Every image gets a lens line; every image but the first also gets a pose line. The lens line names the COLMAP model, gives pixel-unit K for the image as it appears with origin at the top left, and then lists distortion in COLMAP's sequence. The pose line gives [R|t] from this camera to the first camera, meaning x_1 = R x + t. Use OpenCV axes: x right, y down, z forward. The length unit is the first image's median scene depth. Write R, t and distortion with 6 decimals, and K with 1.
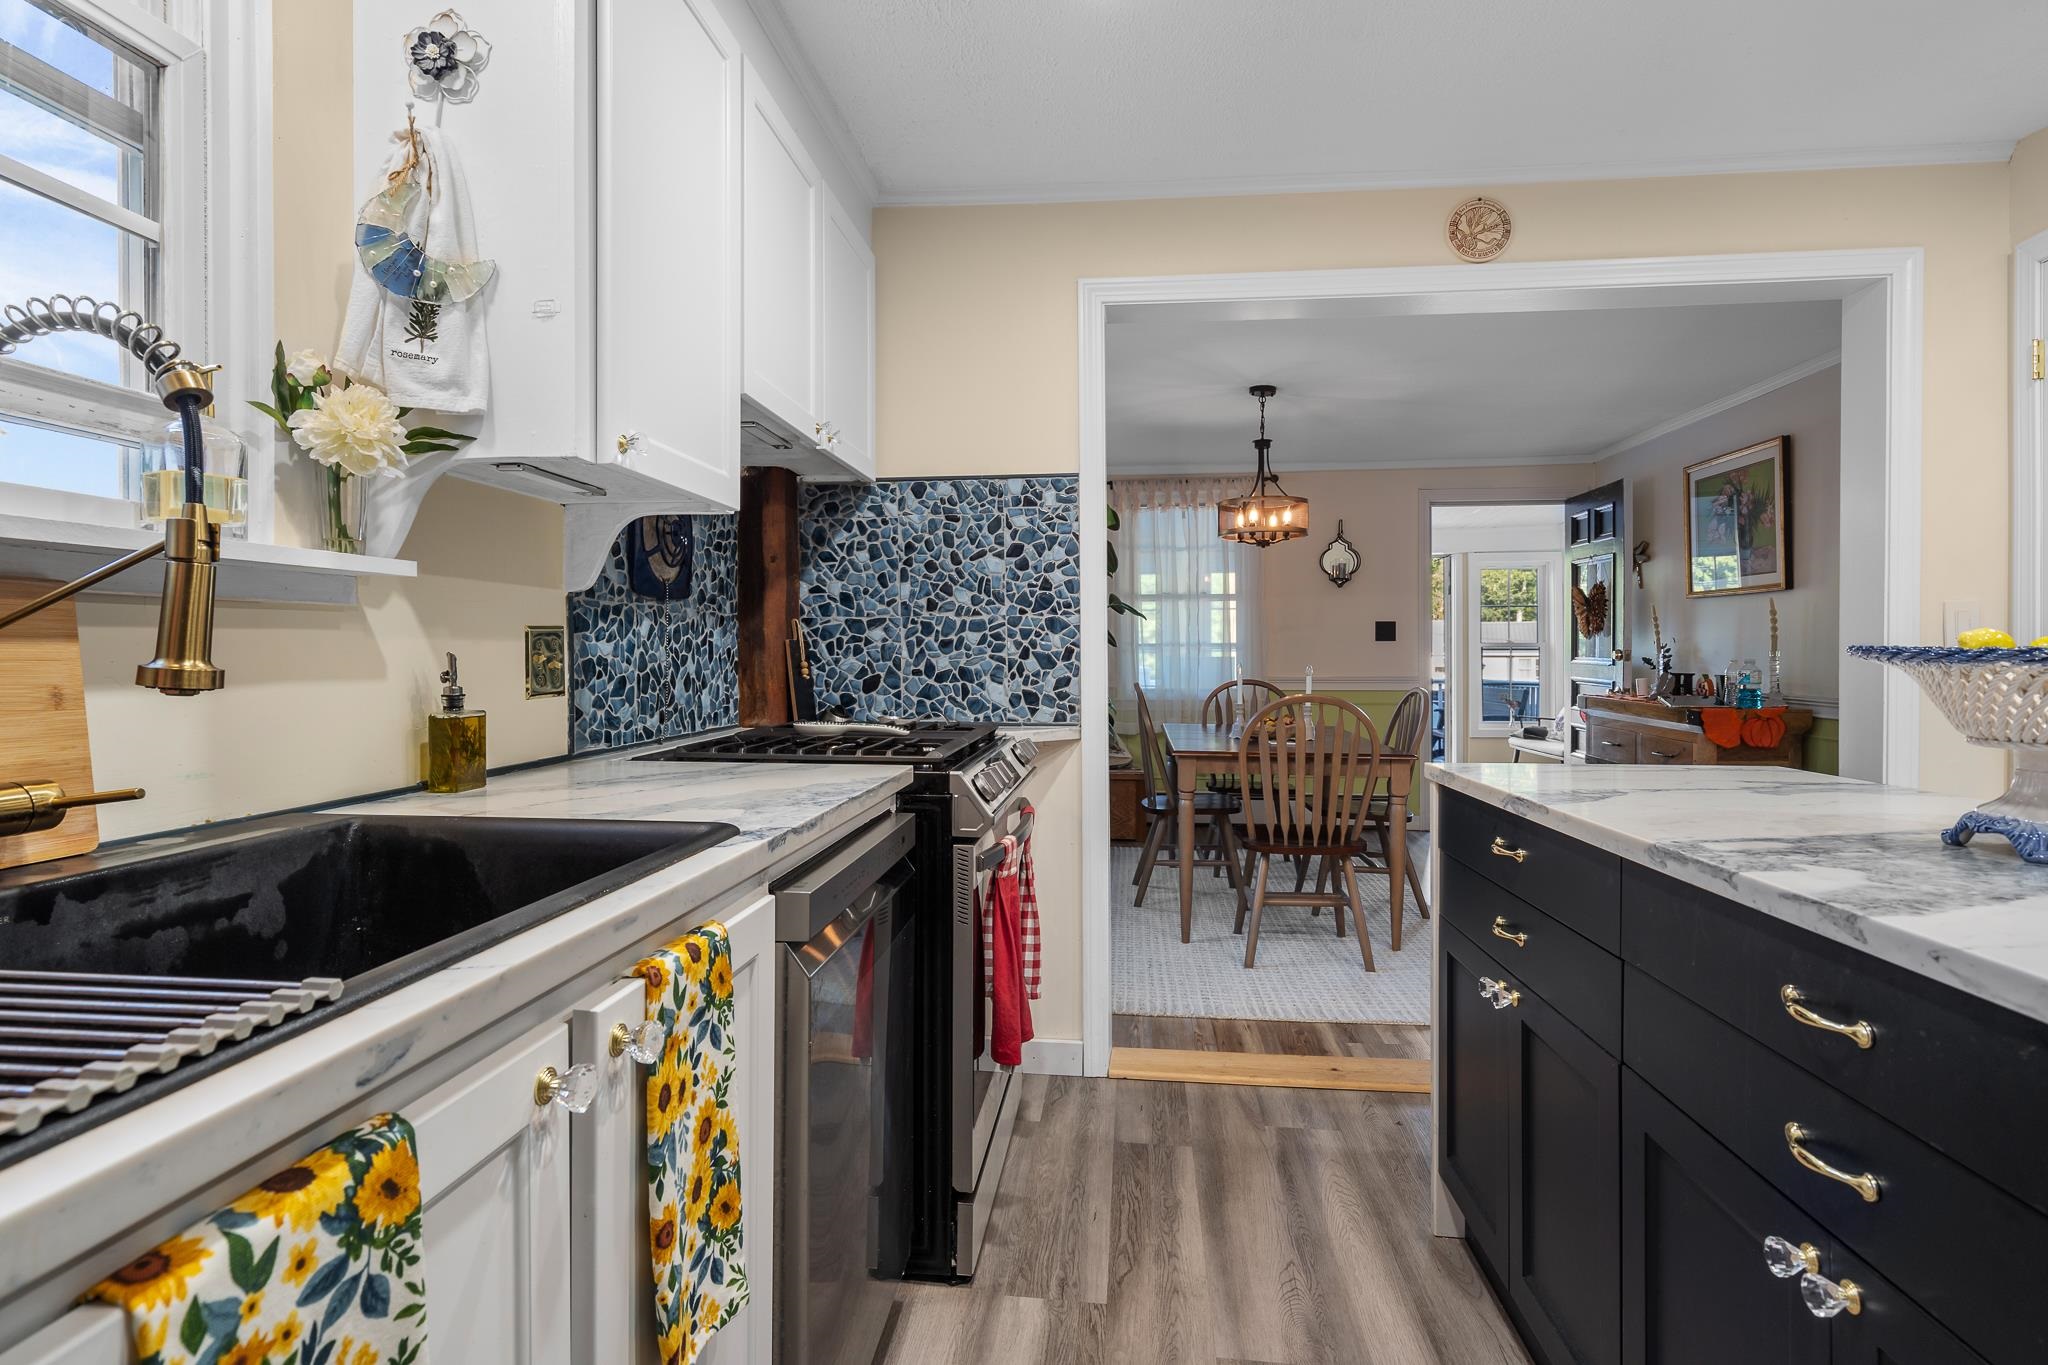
lens RADIAL K [[1047.8, 0, 1025.2], [0, 1047.8, 660.1], [0, 0, 1]] dist [0.001606, 0.000744]
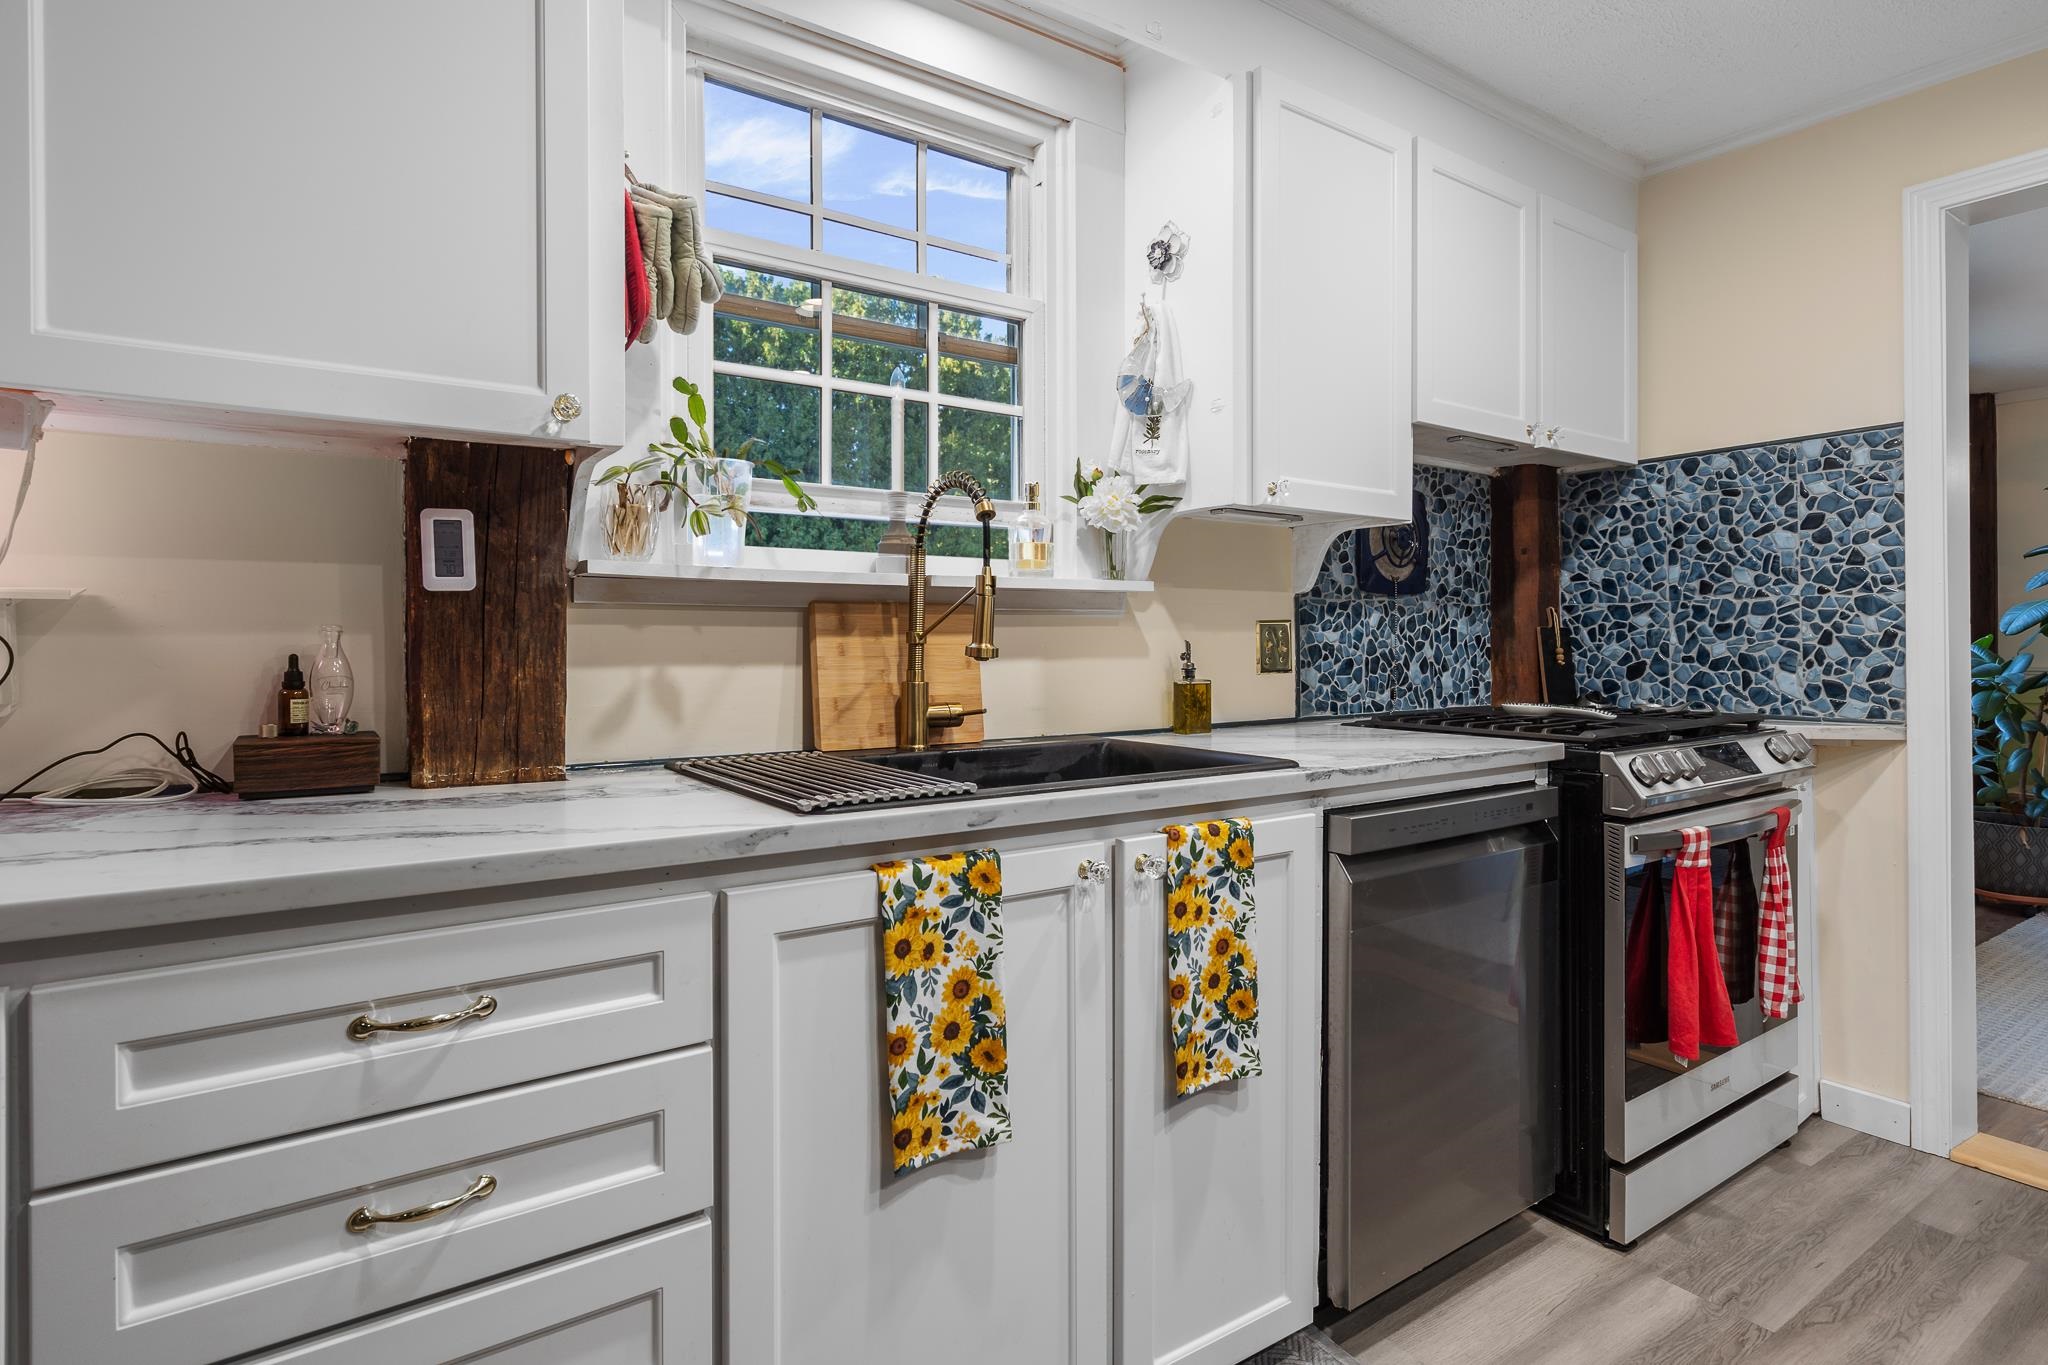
lens RADIAL K [[1052.6, 0, 1014.7], [0, 1052.6, 649.9], [0, 0, 1]] dist [0.000863, 0.001505]
pose [[0.648475, 0.001149, -0.761235, 0.237565], [-0.000885, 0.999999, 0.000755, 0.003140], [0.761236, 0.000184, 0.648475, -0.084896]]
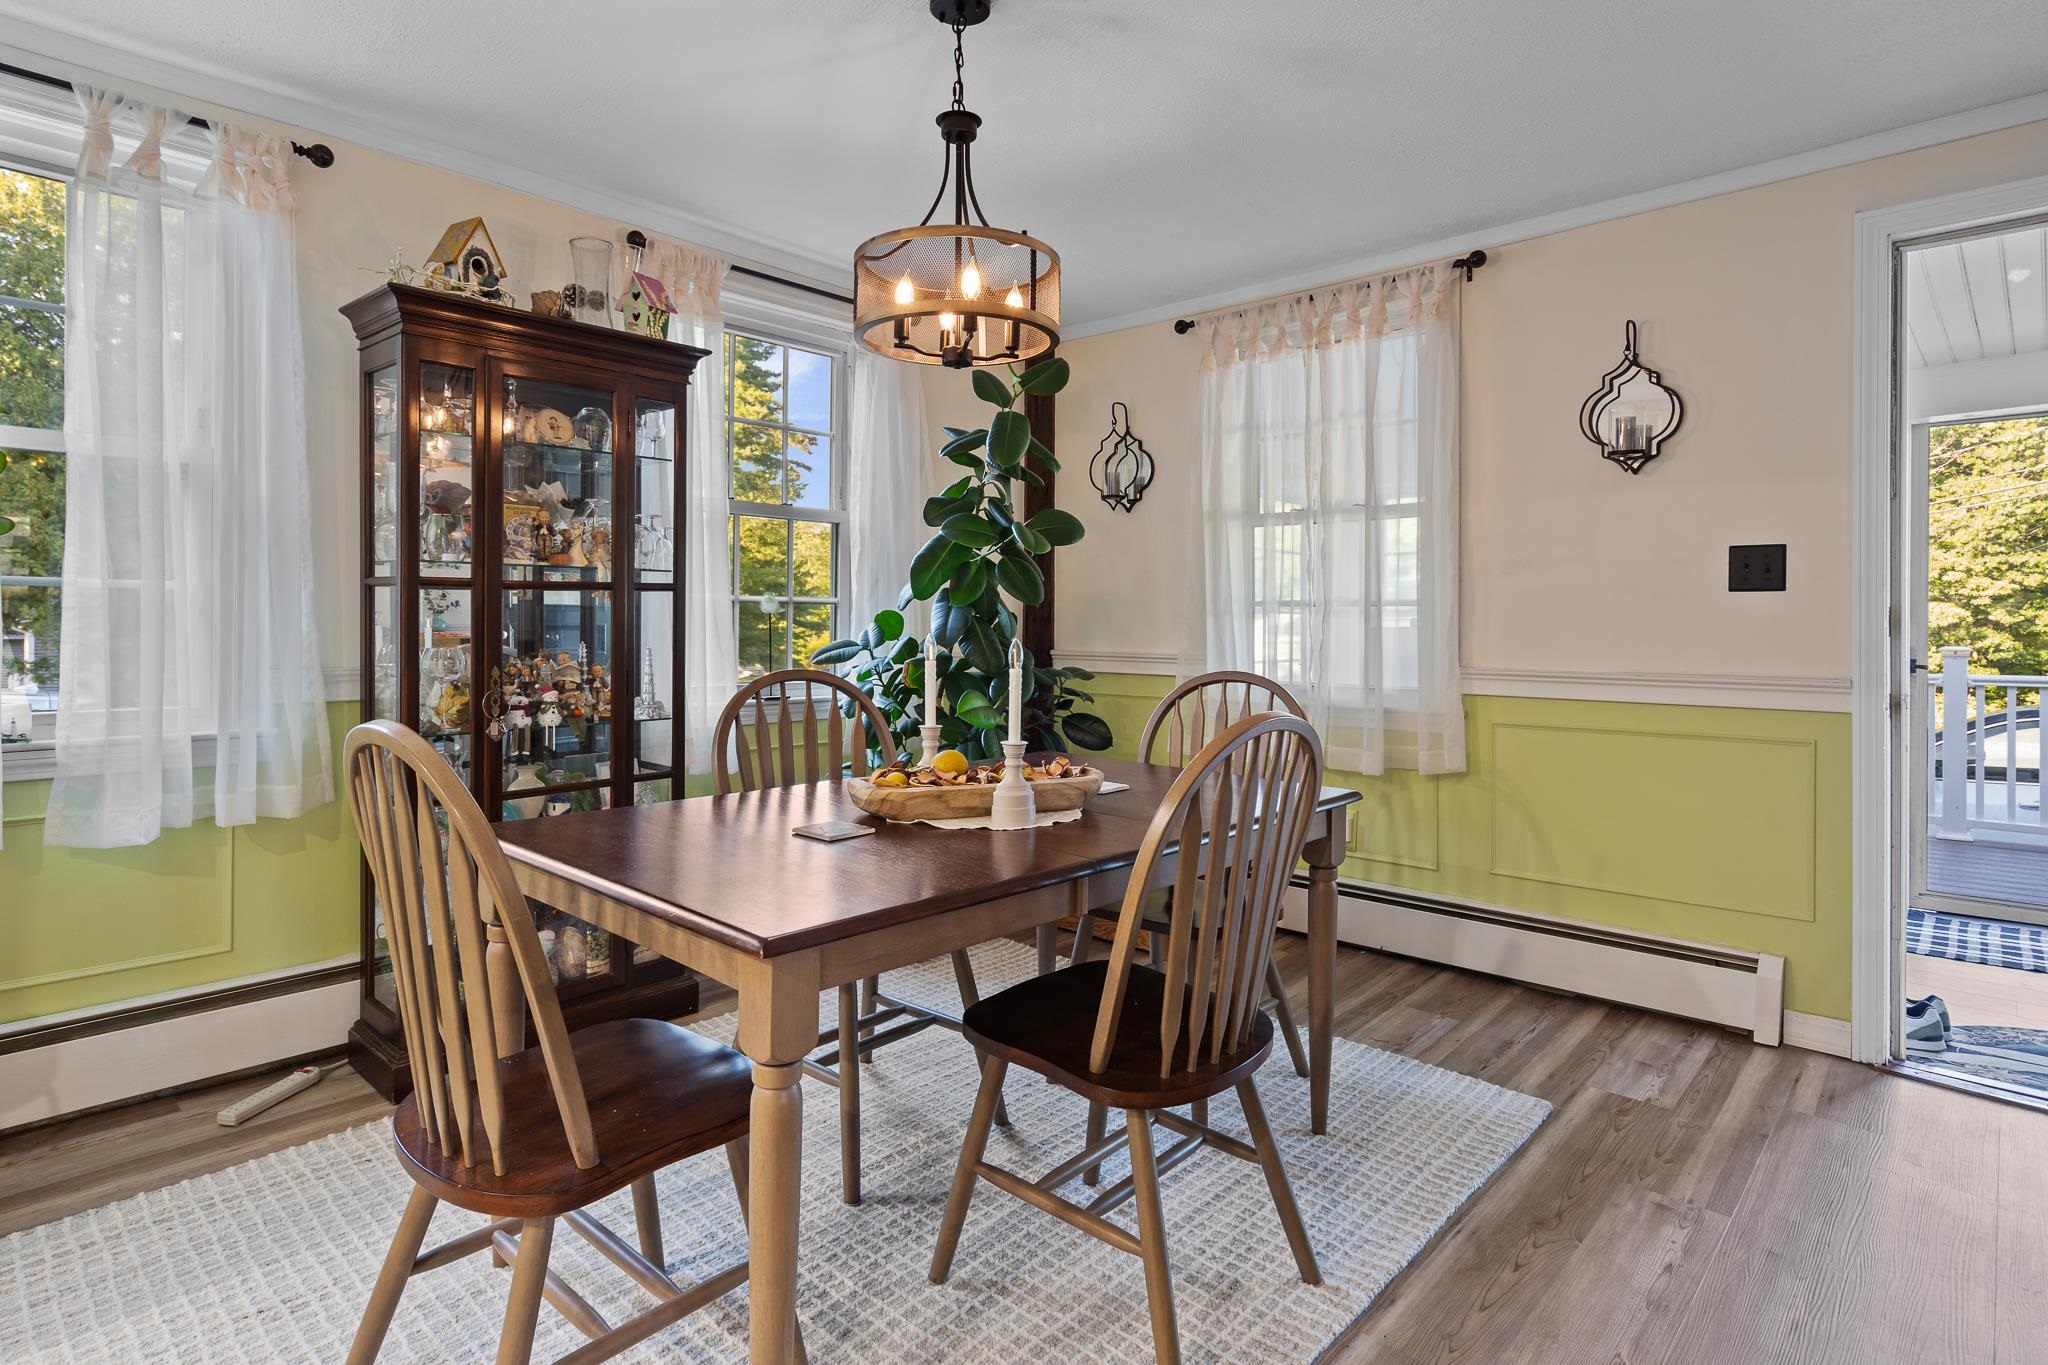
lens RADIAL K [[1058.1, 0, 1018.8], [0, 1058.1, 641.0], [0, 0, 1]] dist [0.002204, 0.001103]
pose [[0.799074, 0.010473, -0.601142, 0.884719], [-0.008098, 0.999945, 0.006656, 0.004965], [0.601178, -0.000451, 0.799115, 1.157610]]
